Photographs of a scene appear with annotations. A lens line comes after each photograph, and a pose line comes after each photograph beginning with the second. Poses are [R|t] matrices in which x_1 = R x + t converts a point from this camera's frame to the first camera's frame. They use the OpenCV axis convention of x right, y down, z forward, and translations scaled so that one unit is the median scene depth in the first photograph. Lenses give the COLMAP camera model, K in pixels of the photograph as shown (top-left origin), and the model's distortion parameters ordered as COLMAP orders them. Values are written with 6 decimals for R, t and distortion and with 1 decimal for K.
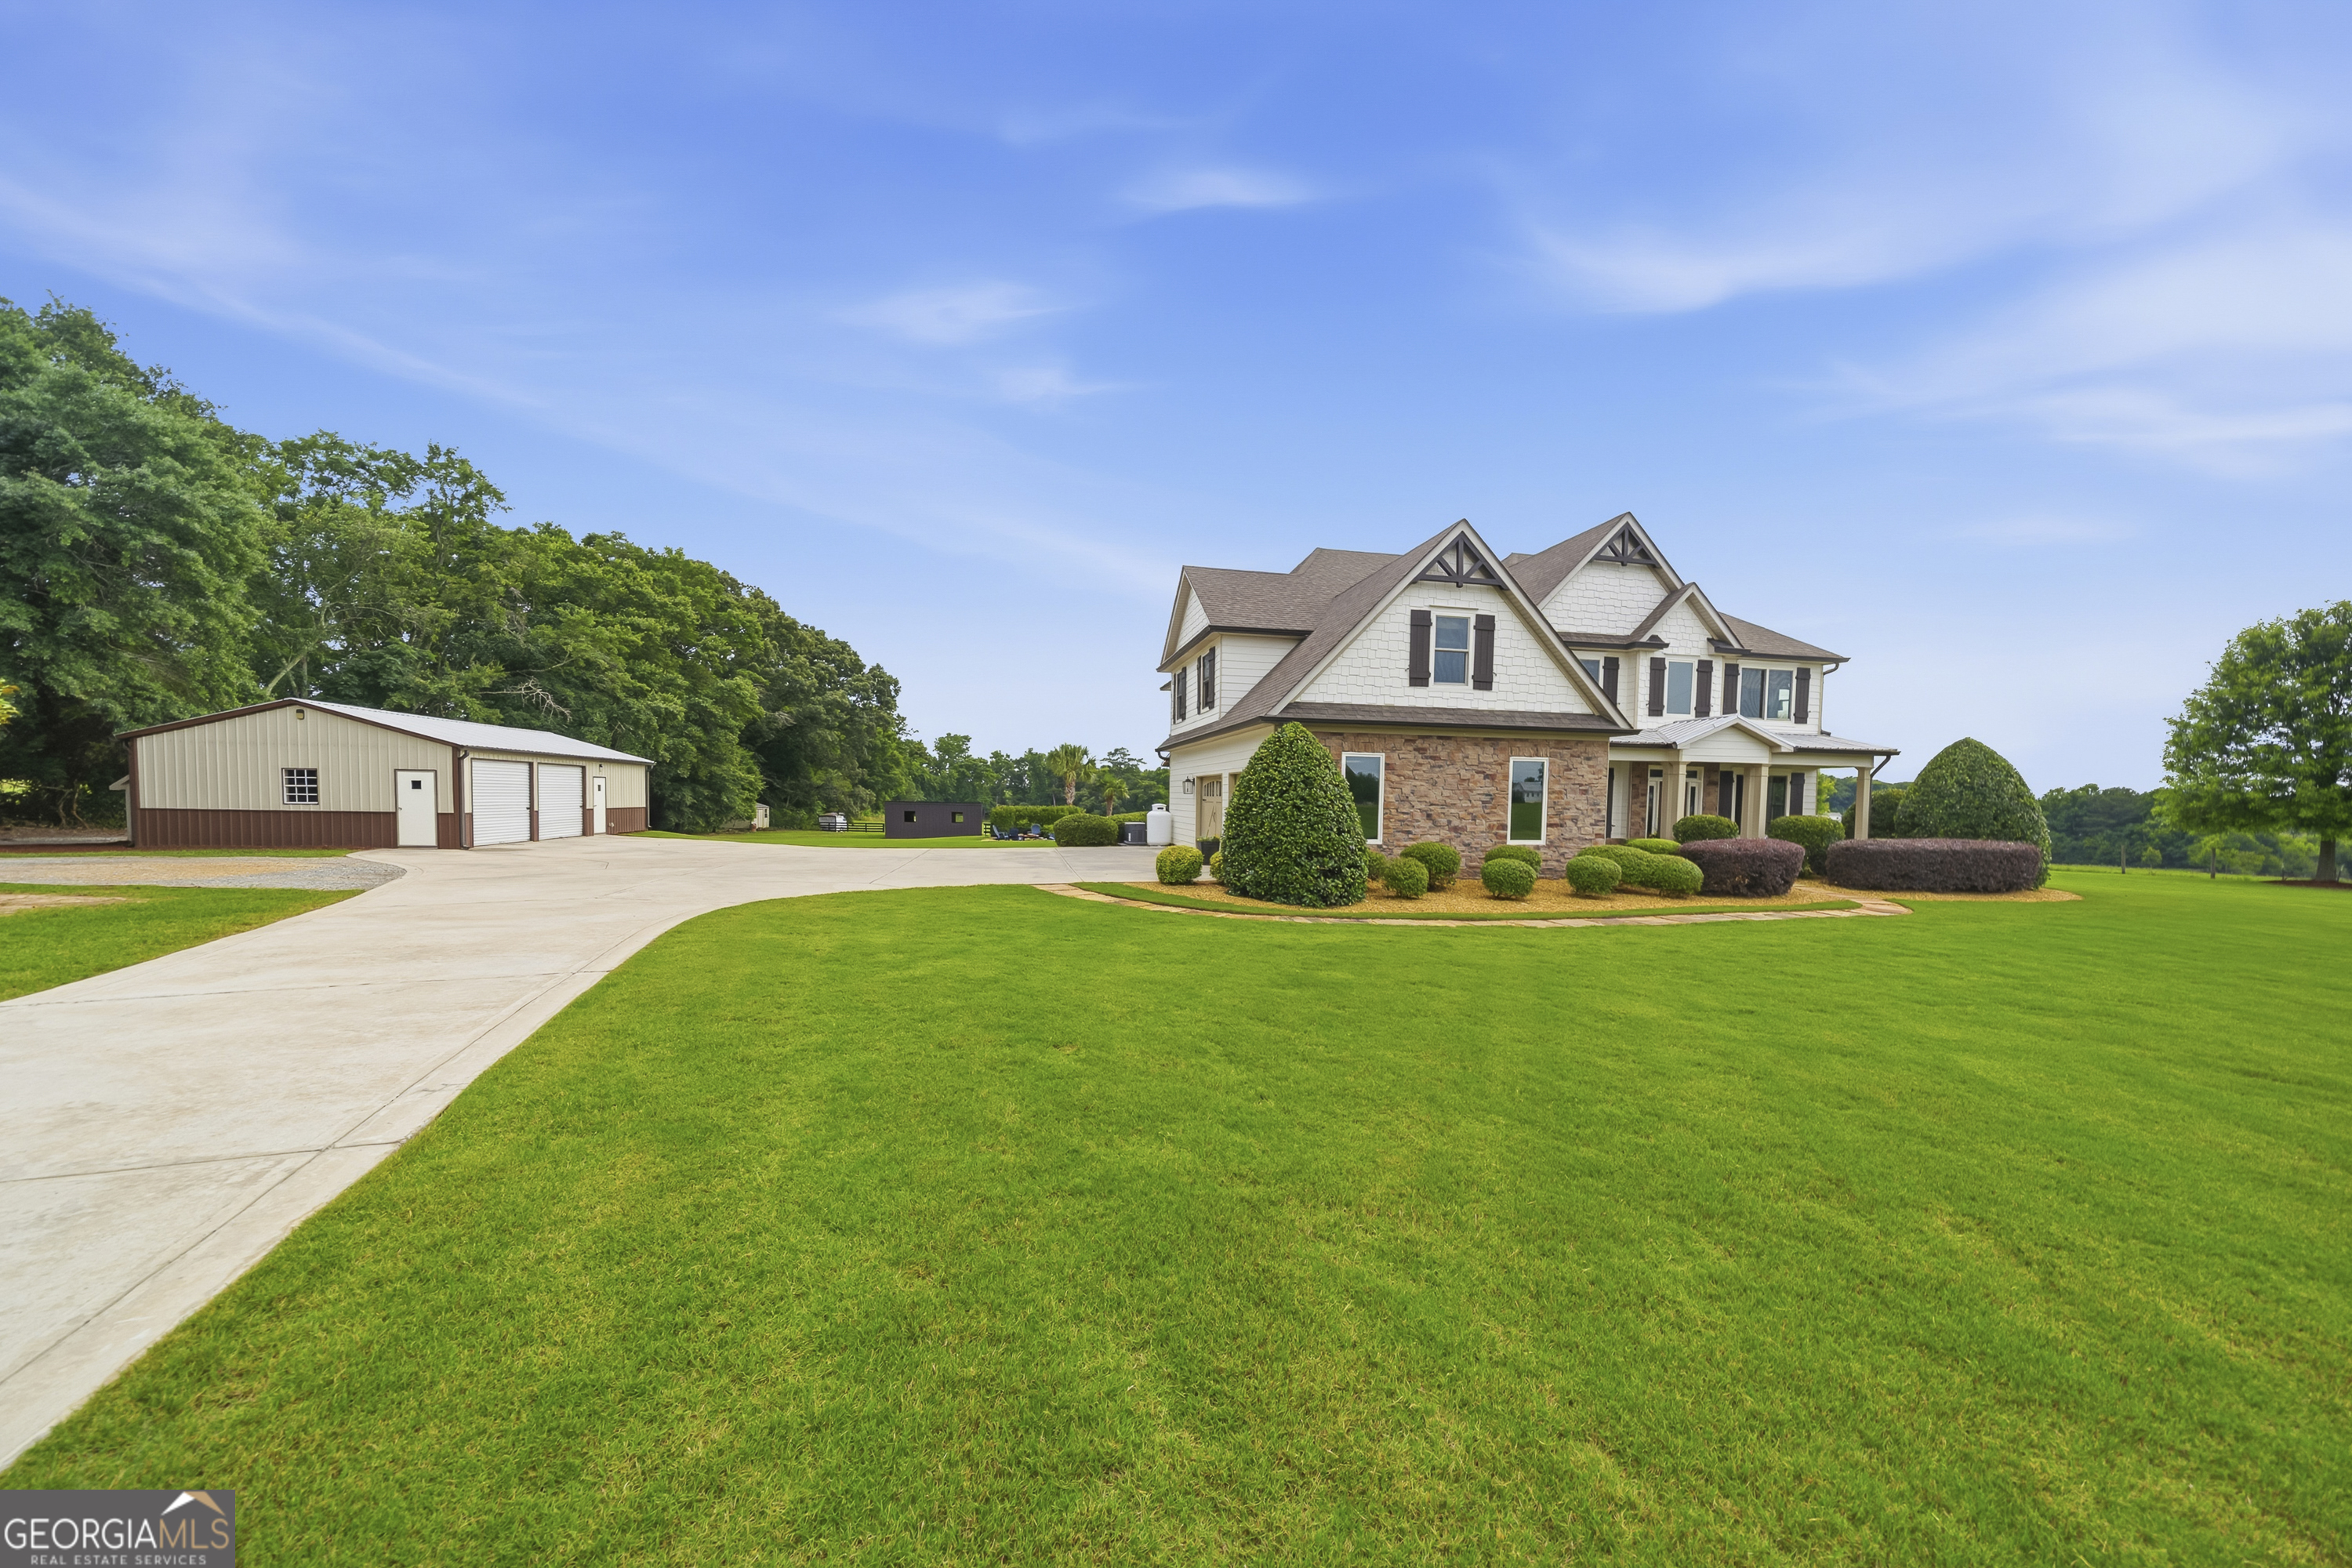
lens RADIAL K [[803.1, 0, 1206.2], [0, 803.1, 821.1], [0, 0, 1]] dist [-0.002347, -0.000057]
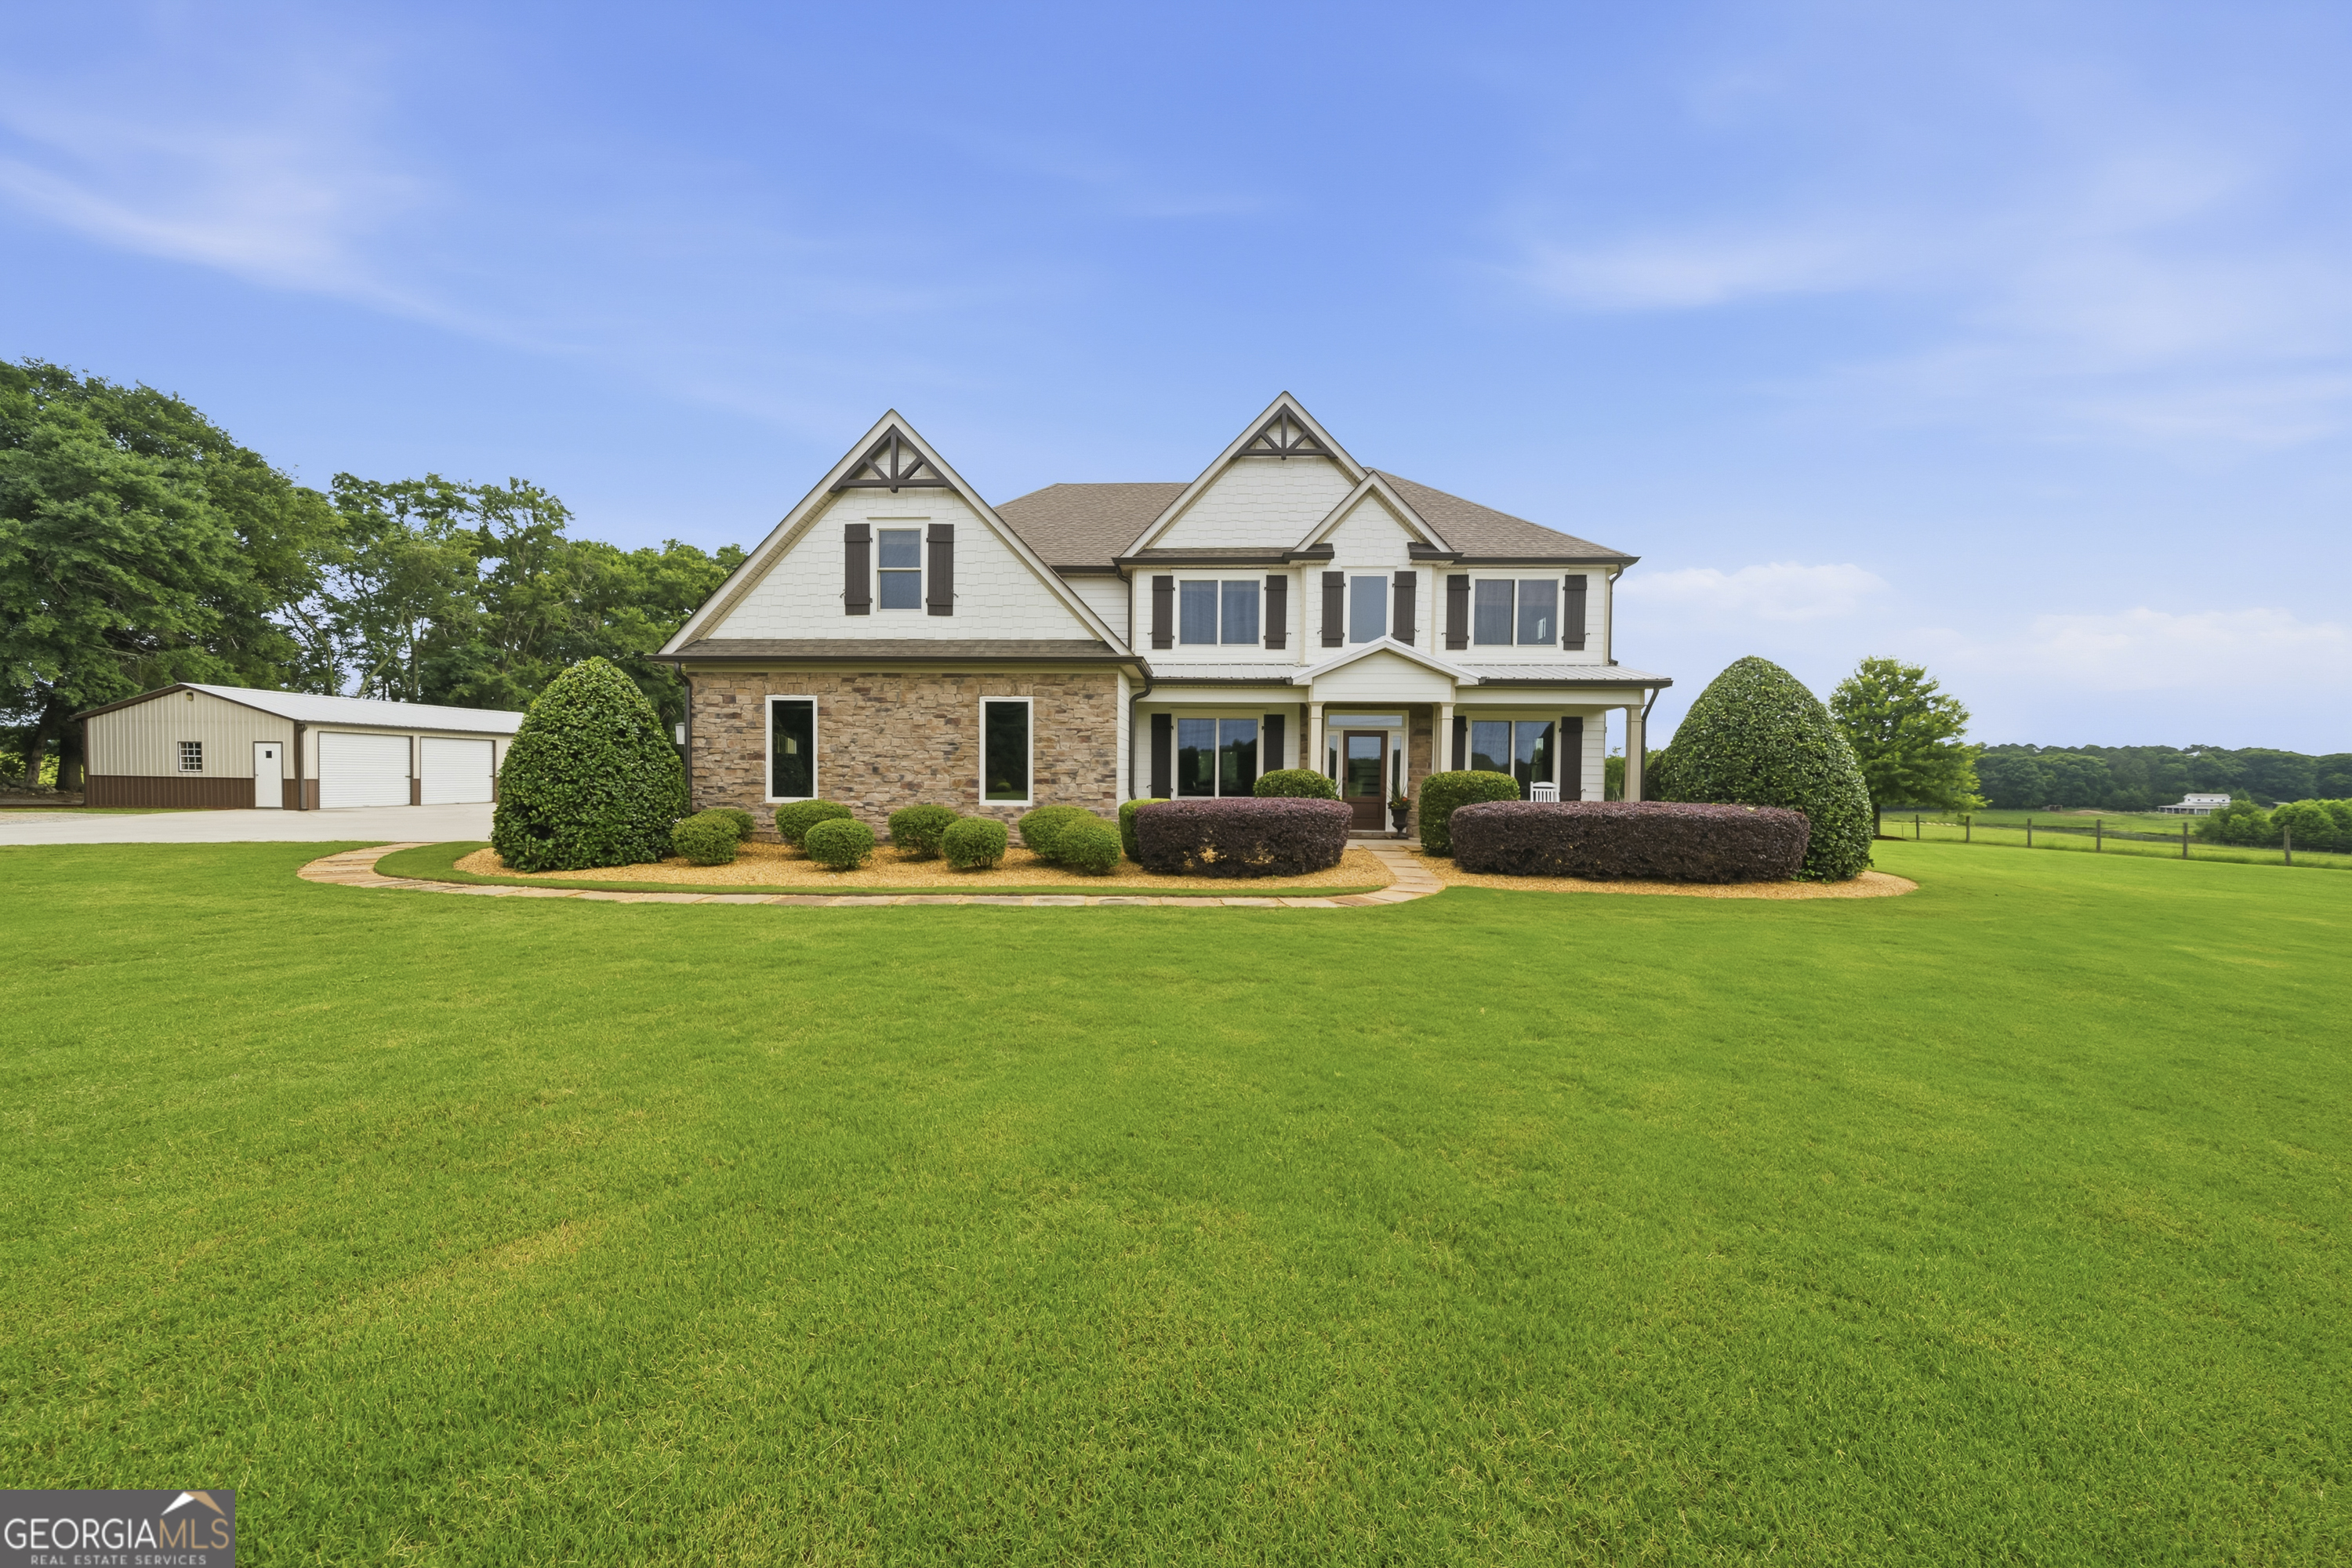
lens RADIAL K [[803.1, 0, 1198.7], [0, 803.1, 791.0], [0, 0, 1]] dist [-0.002347, -0.000057]
pose [[0.968854, -0.000634, -0.247632, 0.746368], [-0.003142, 0.999885, -0.014855, 0.024974], [0.247613, 0.015170, 0.968740, 0.255260]]
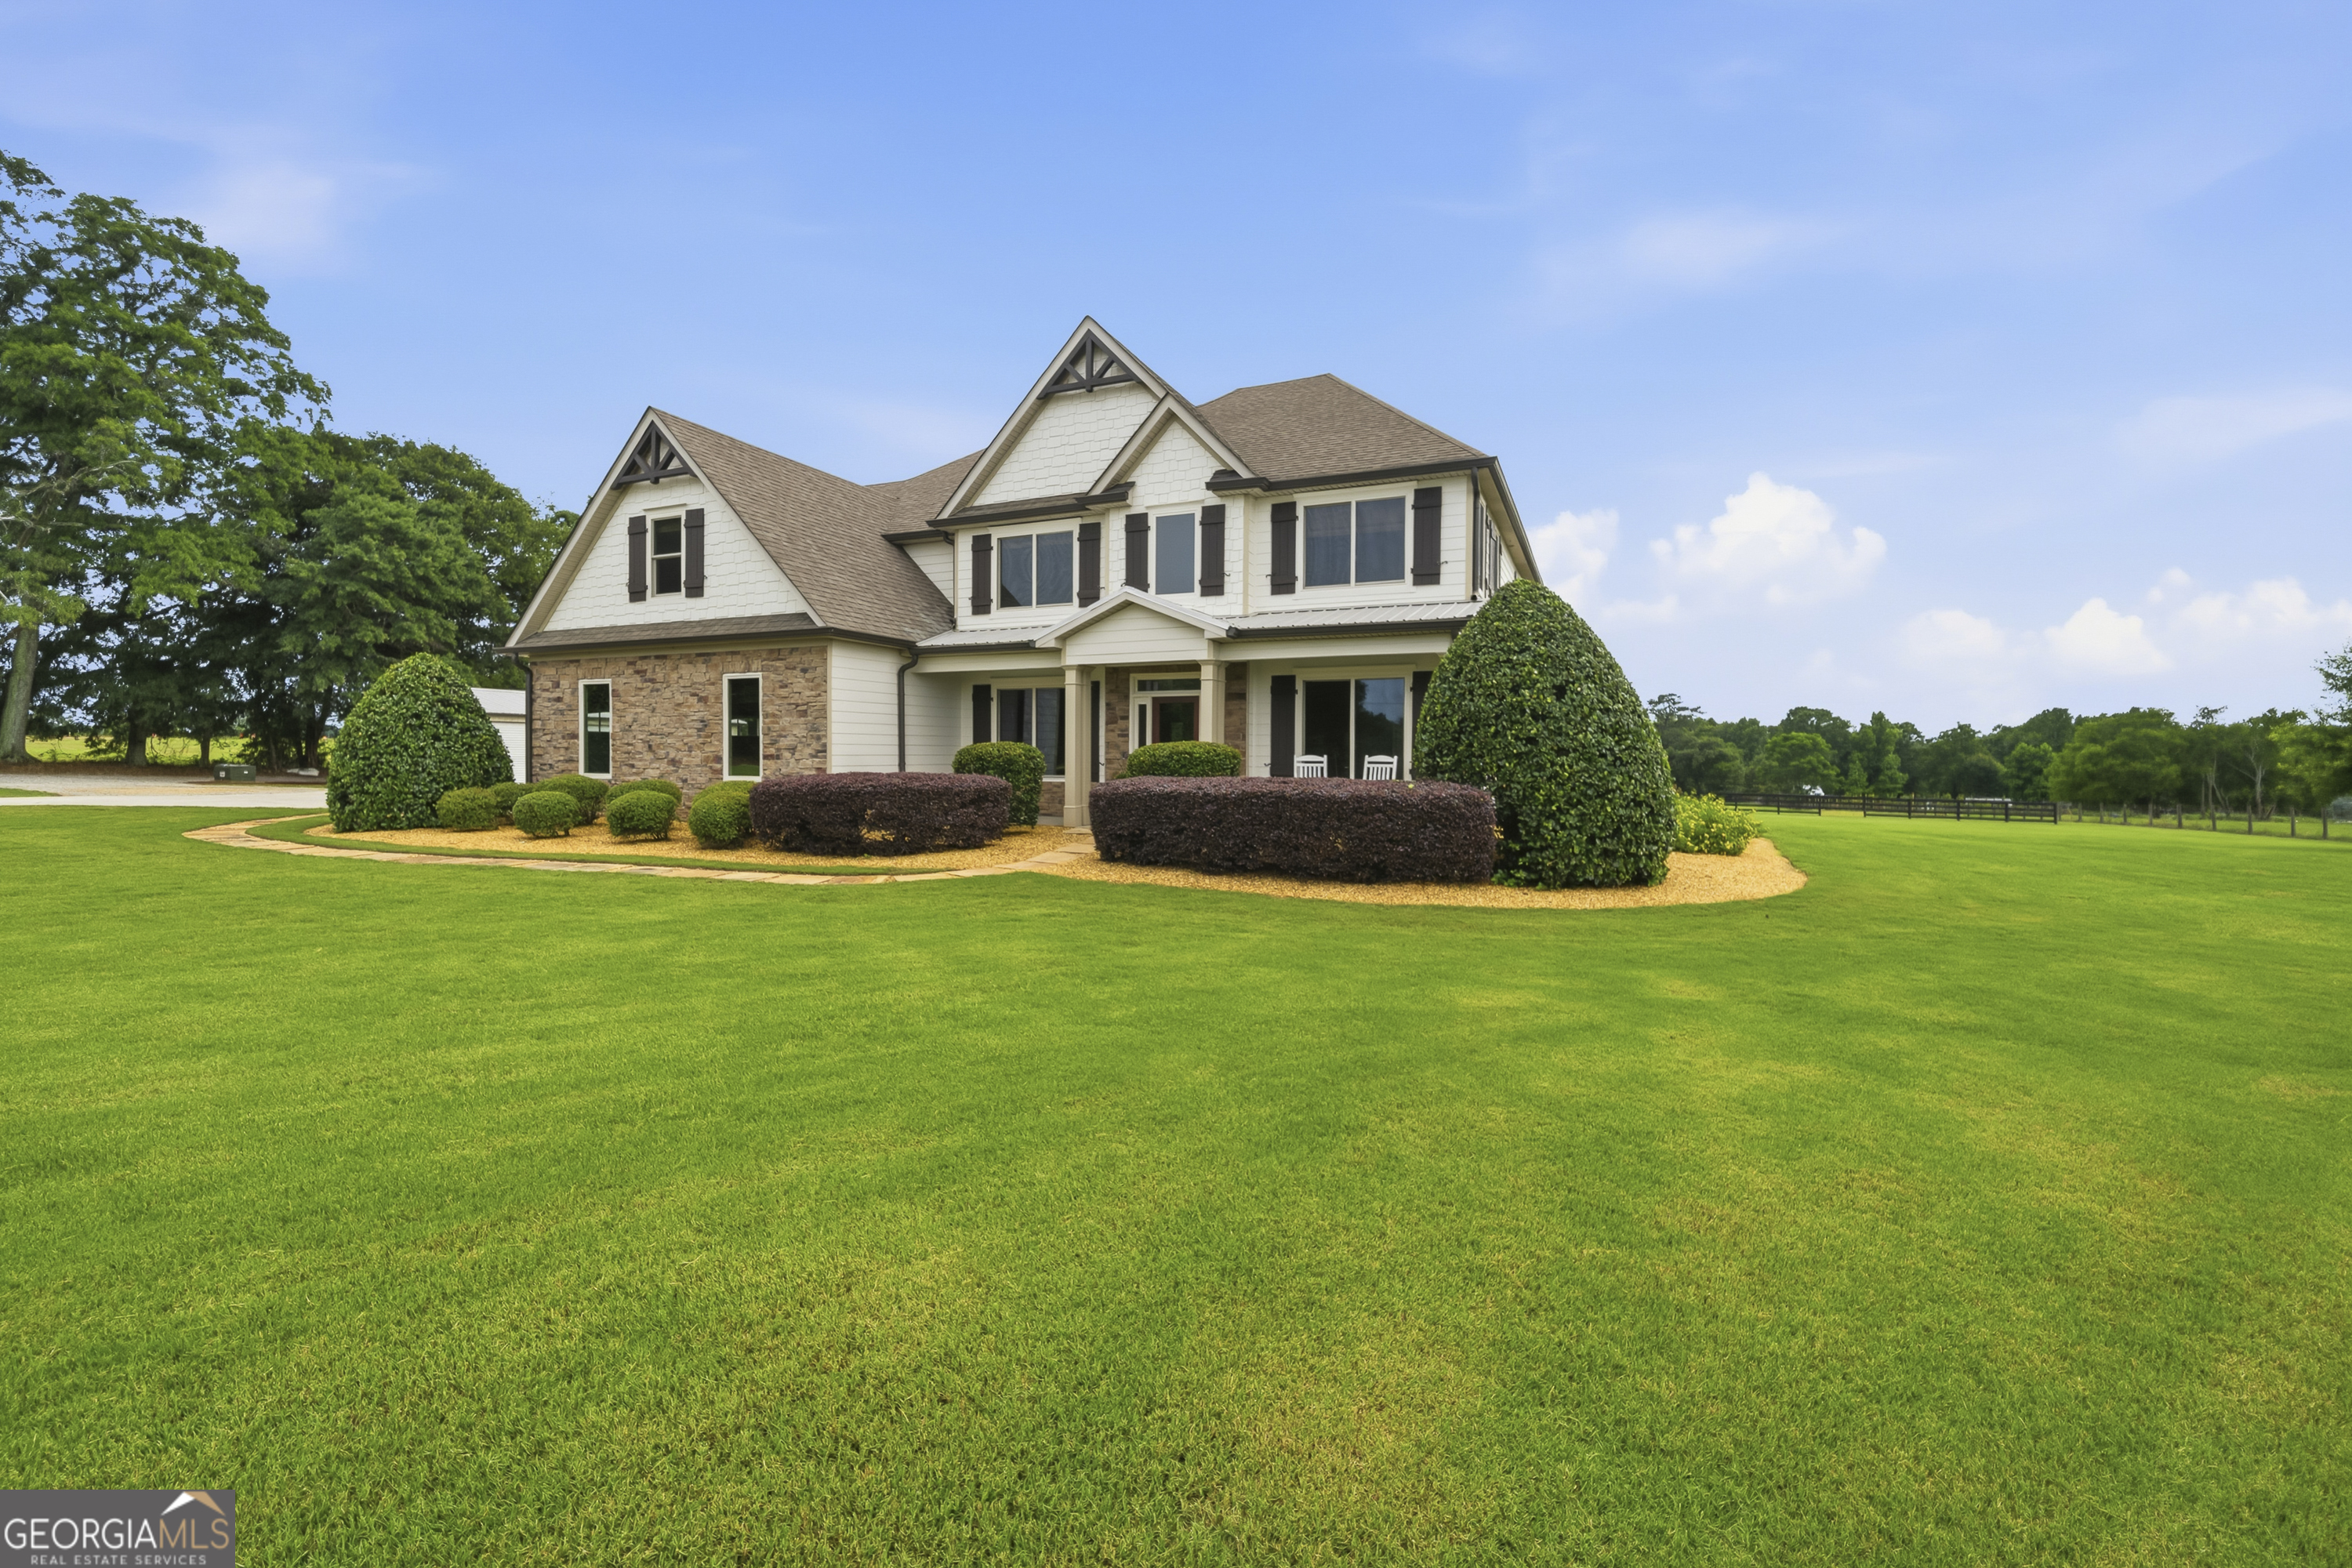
lens RADIAL K [[990.7, 0, 1199.1], [0, 990.7, 753.0], [0, 0, 1]] dist [-0.007222, 0.000398]
pose [[0.817759, -0.014445, -0.575379, 1.280997], [-0.010431, 0.999149, -0.039908, 0.034130], [0.575466, 0.038637, 0.816913, 0.428534]]
